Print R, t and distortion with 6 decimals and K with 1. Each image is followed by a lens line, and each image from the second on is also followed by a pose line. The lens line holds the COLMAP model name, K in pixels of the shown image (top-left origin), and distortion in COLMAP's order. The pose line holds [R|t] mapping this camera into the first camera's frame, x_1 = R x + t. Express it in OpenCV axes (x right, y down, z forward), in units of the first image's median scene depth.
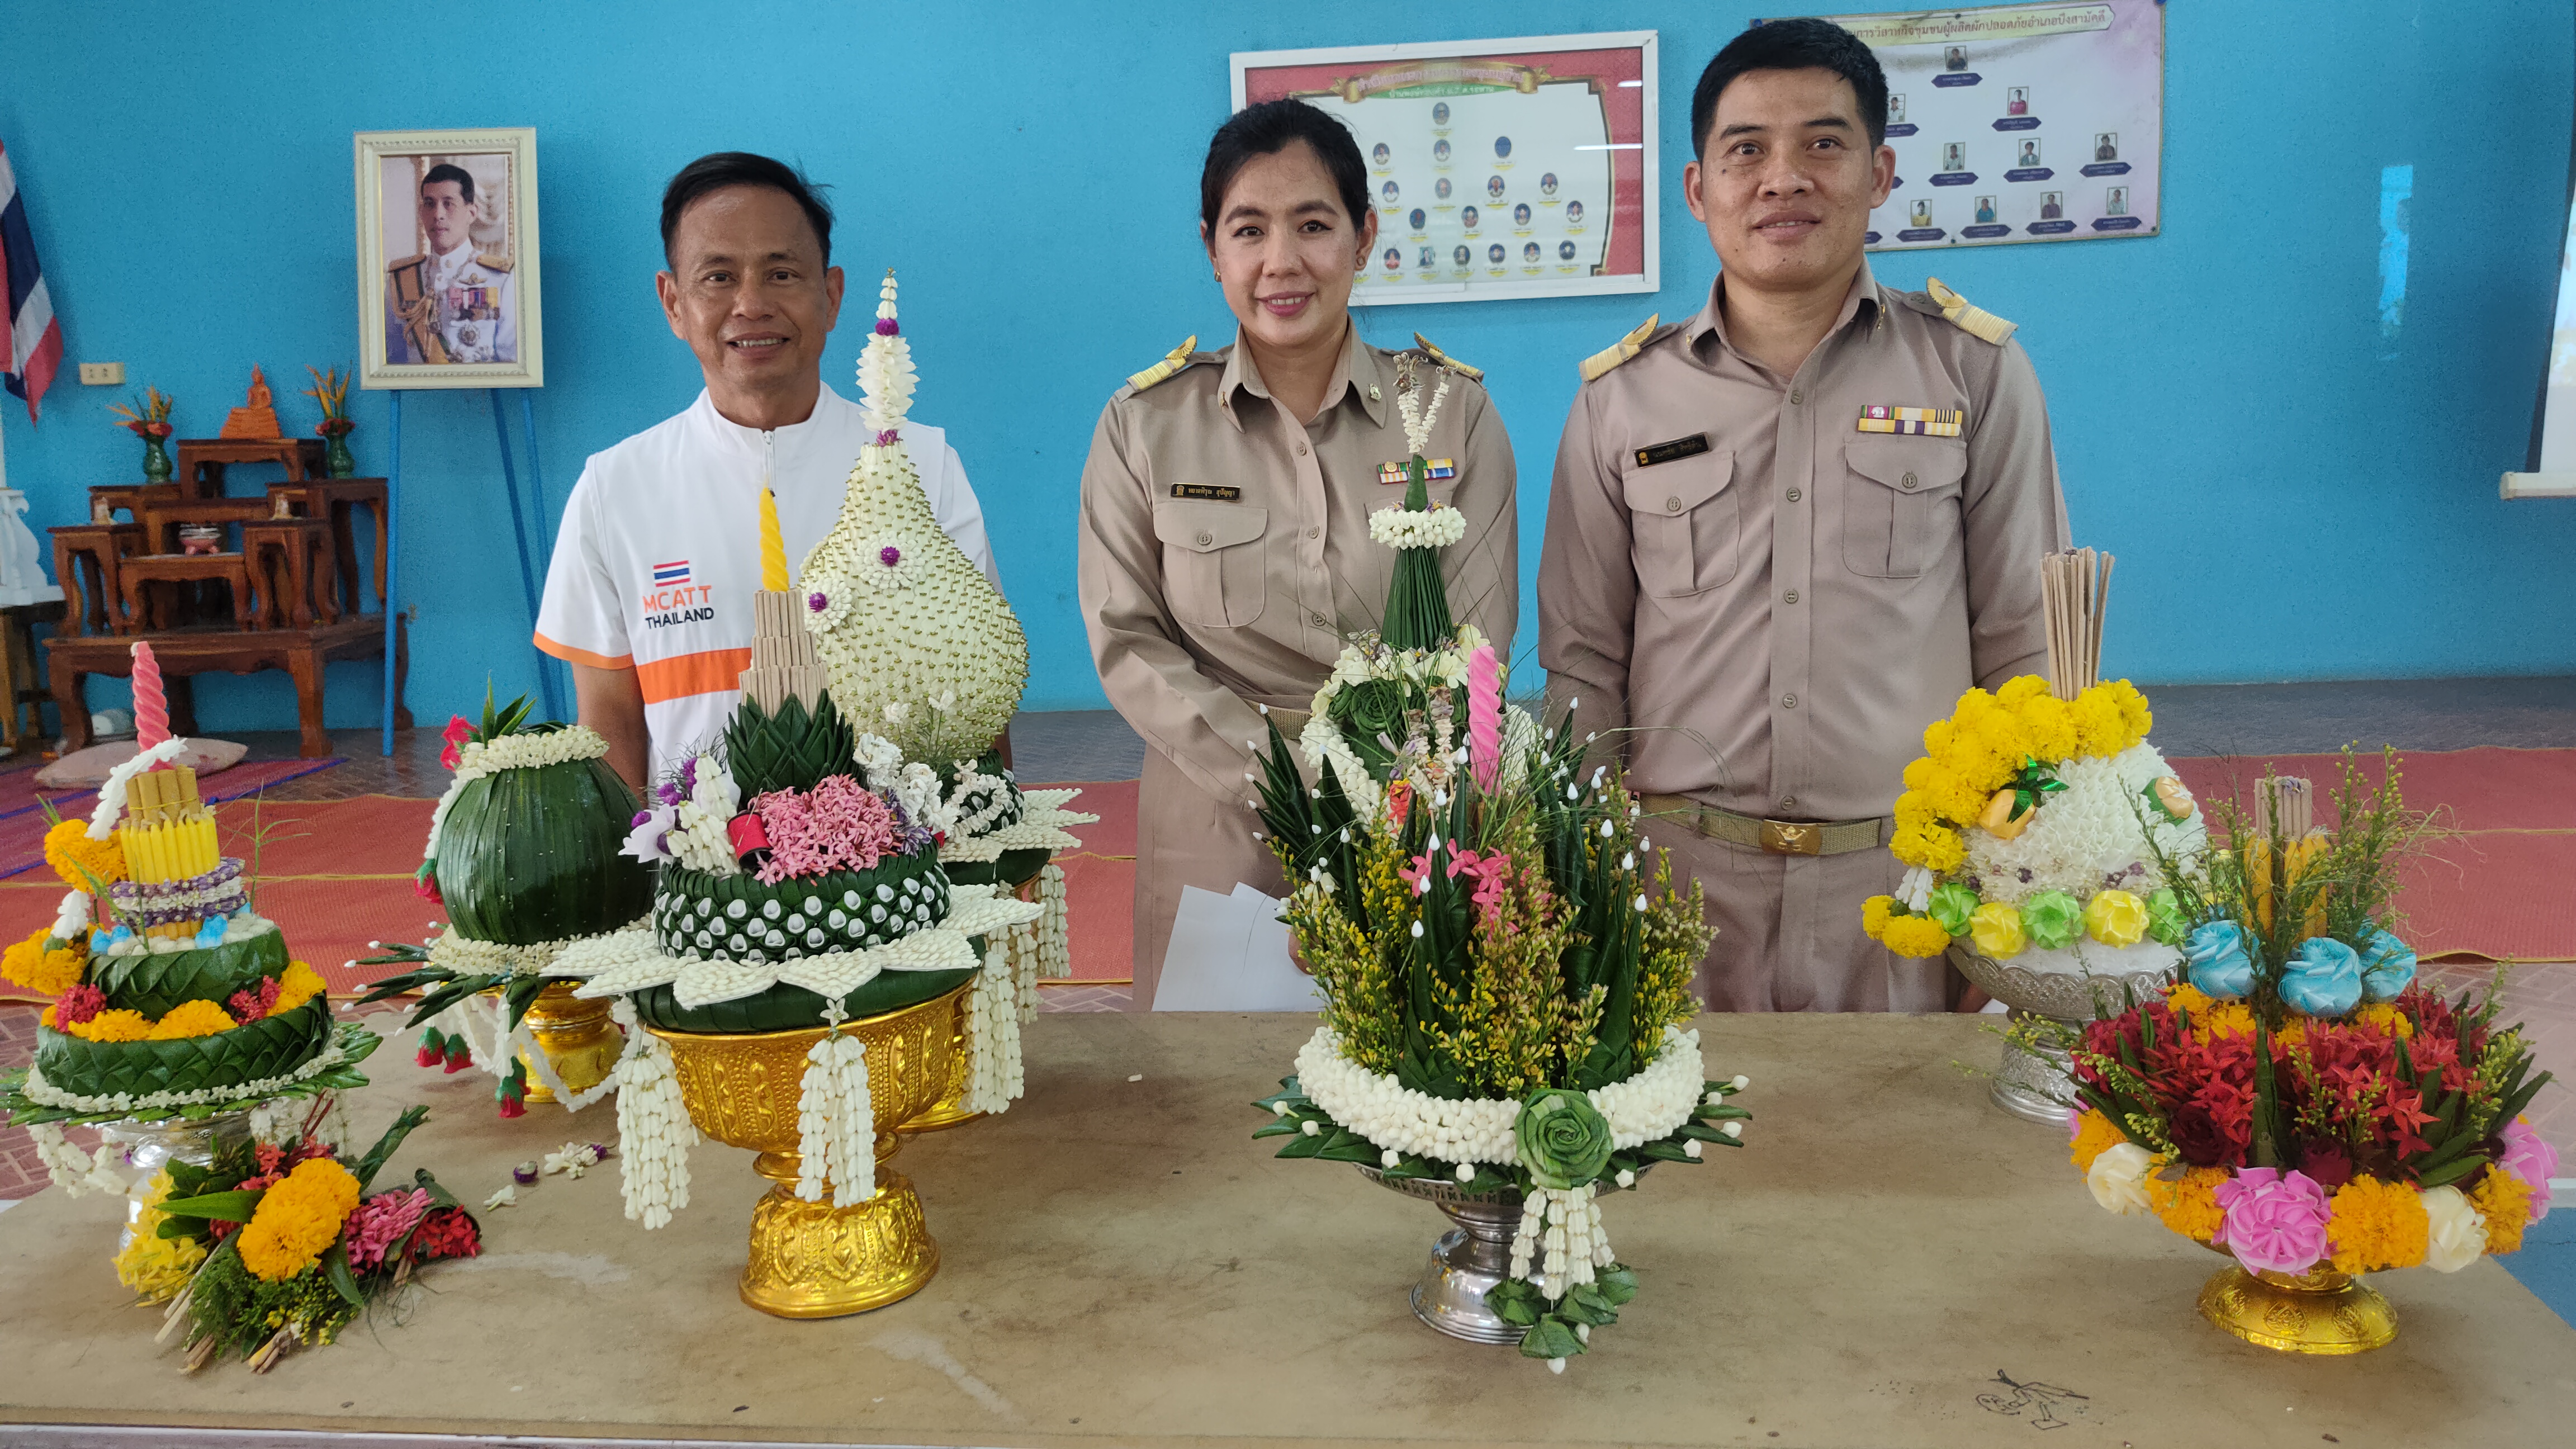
lens RADIAL K [[2056.3, 0, 1308.5], [0, 2056.3, 739.0], [0, 0, 1]] dist [0.017568, -0.002909]
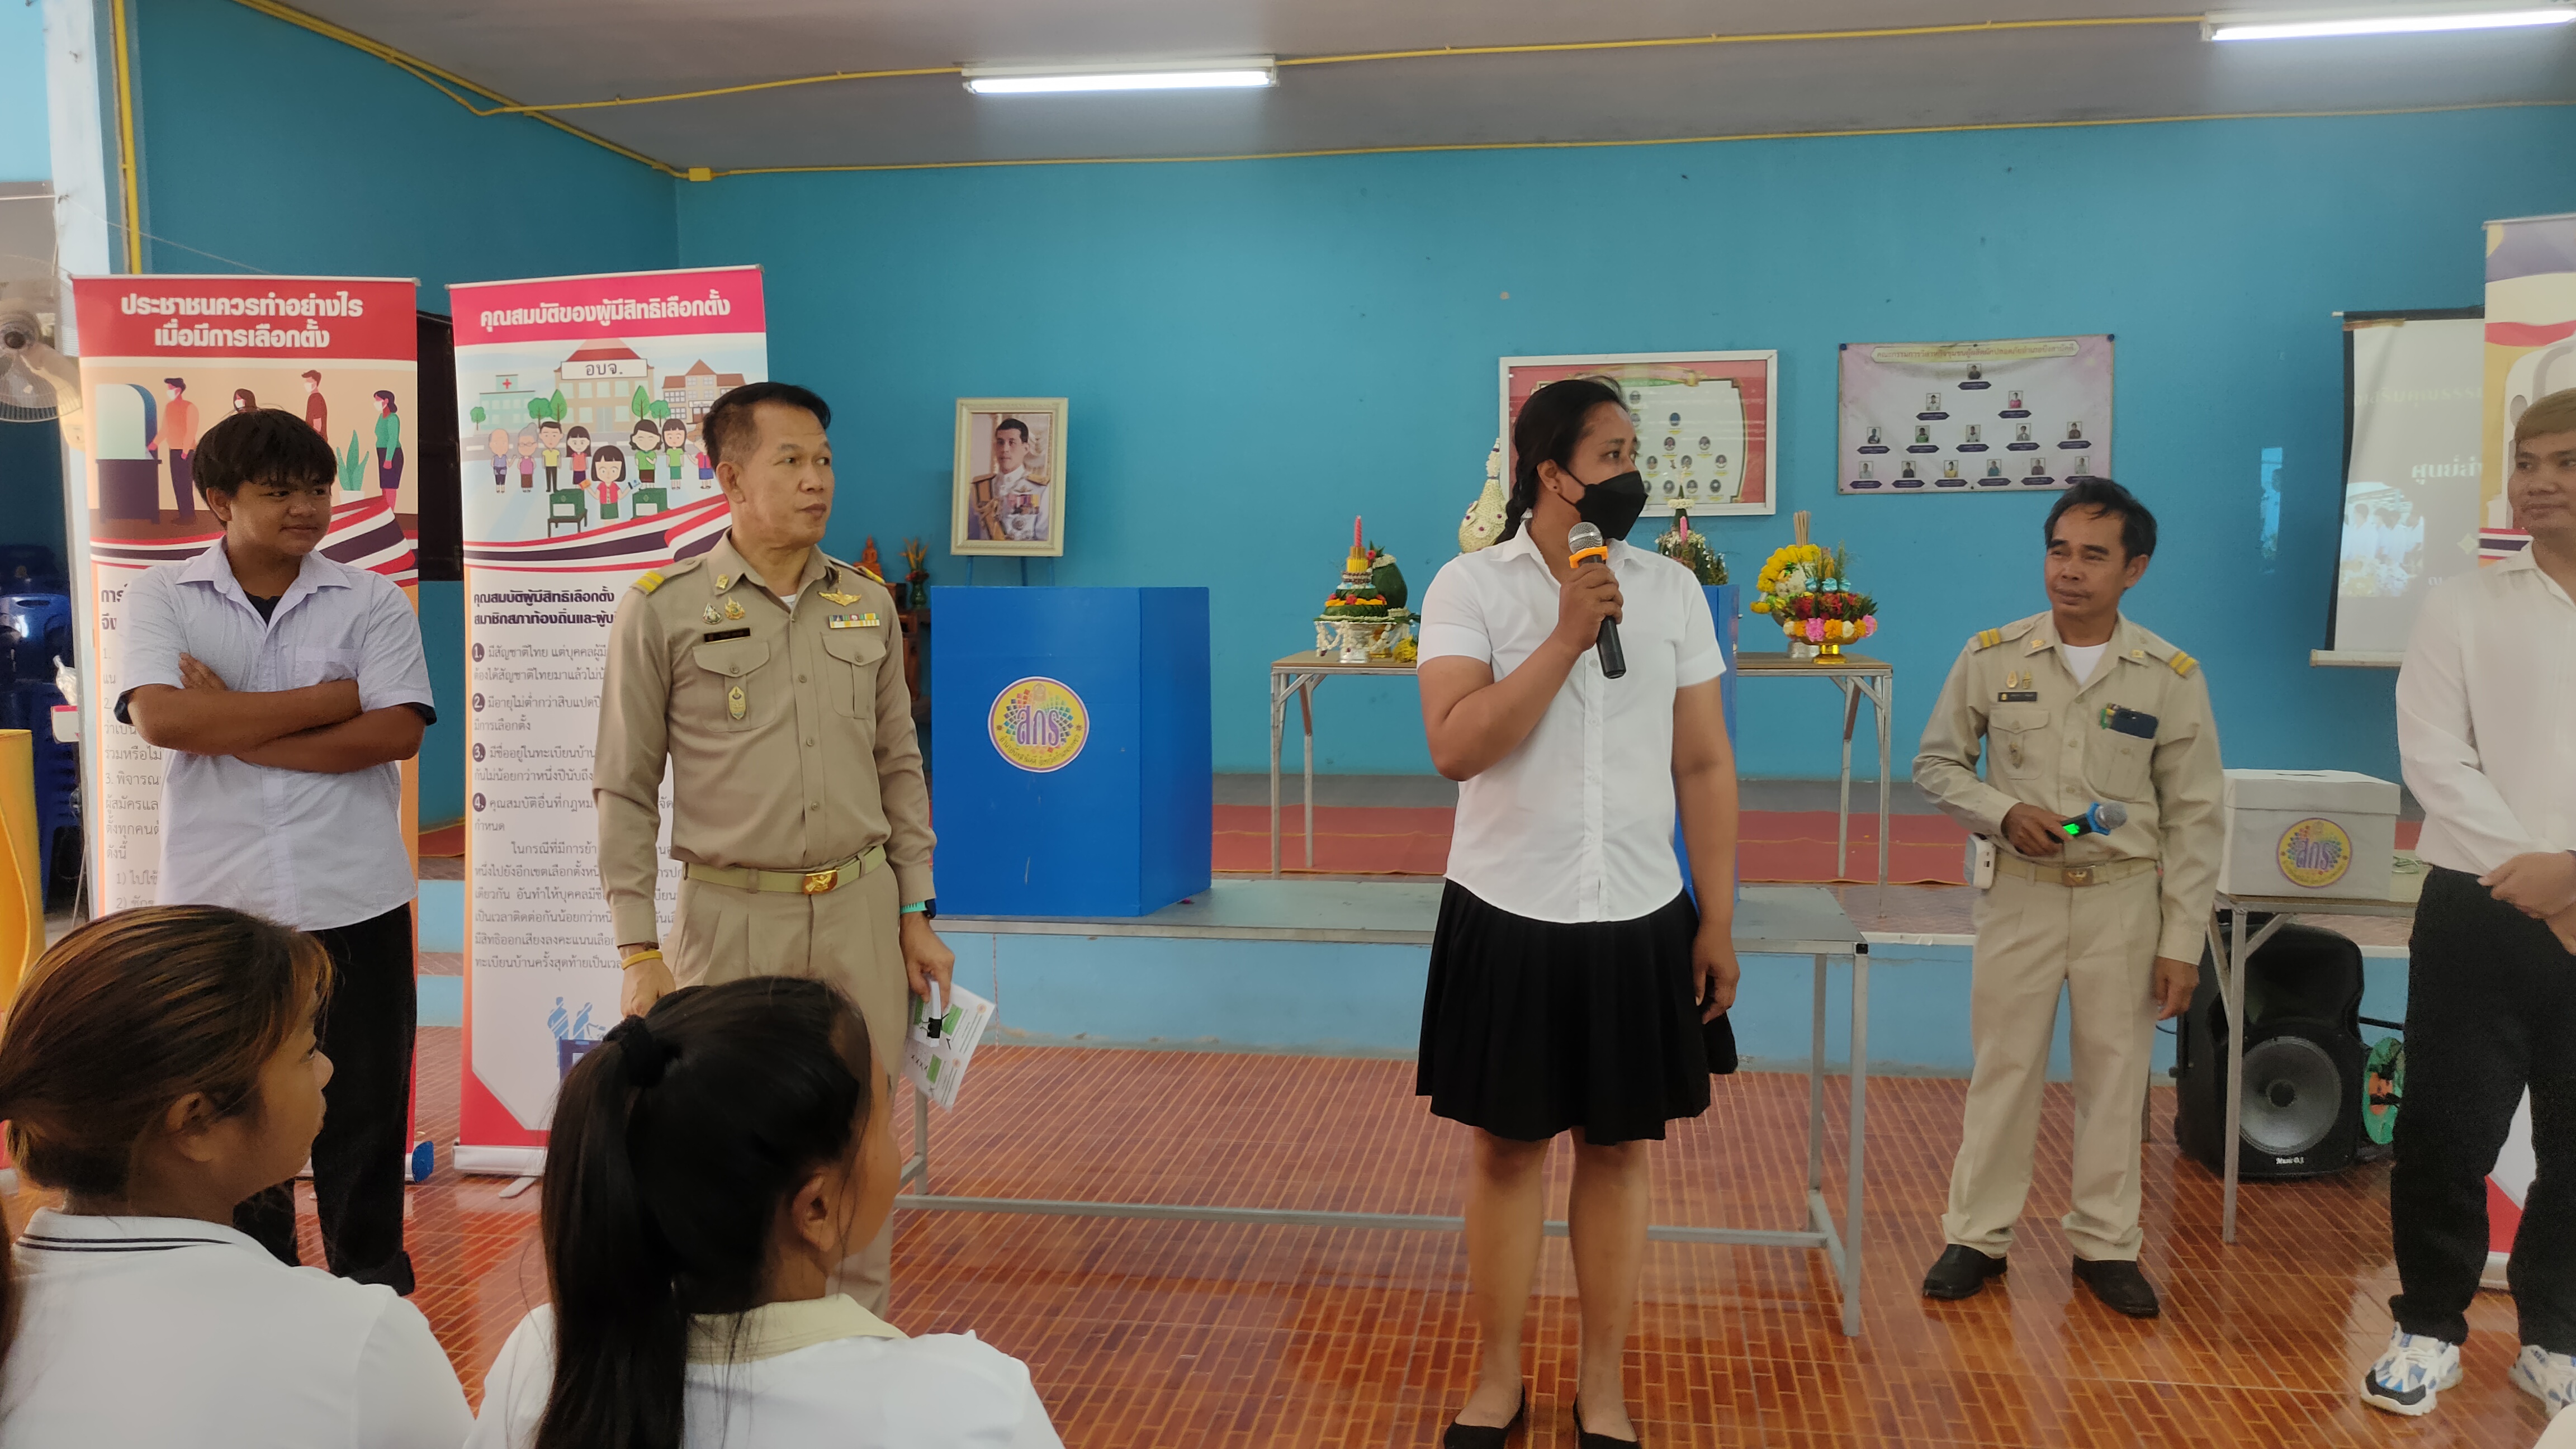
lens RADIAL K [[2056.3, 0, 1289.4], [0, 2056.3, 742.9], [0, 0, 1]] dist [0.017568, -0.002909]
pose [[0.996226, 0.036684, -0.078665, -0.064401], [-0.041989, 0.996876, -0.066891, 0.070786], [0.075966, 0.069942, 0.994654, -0.550521]]
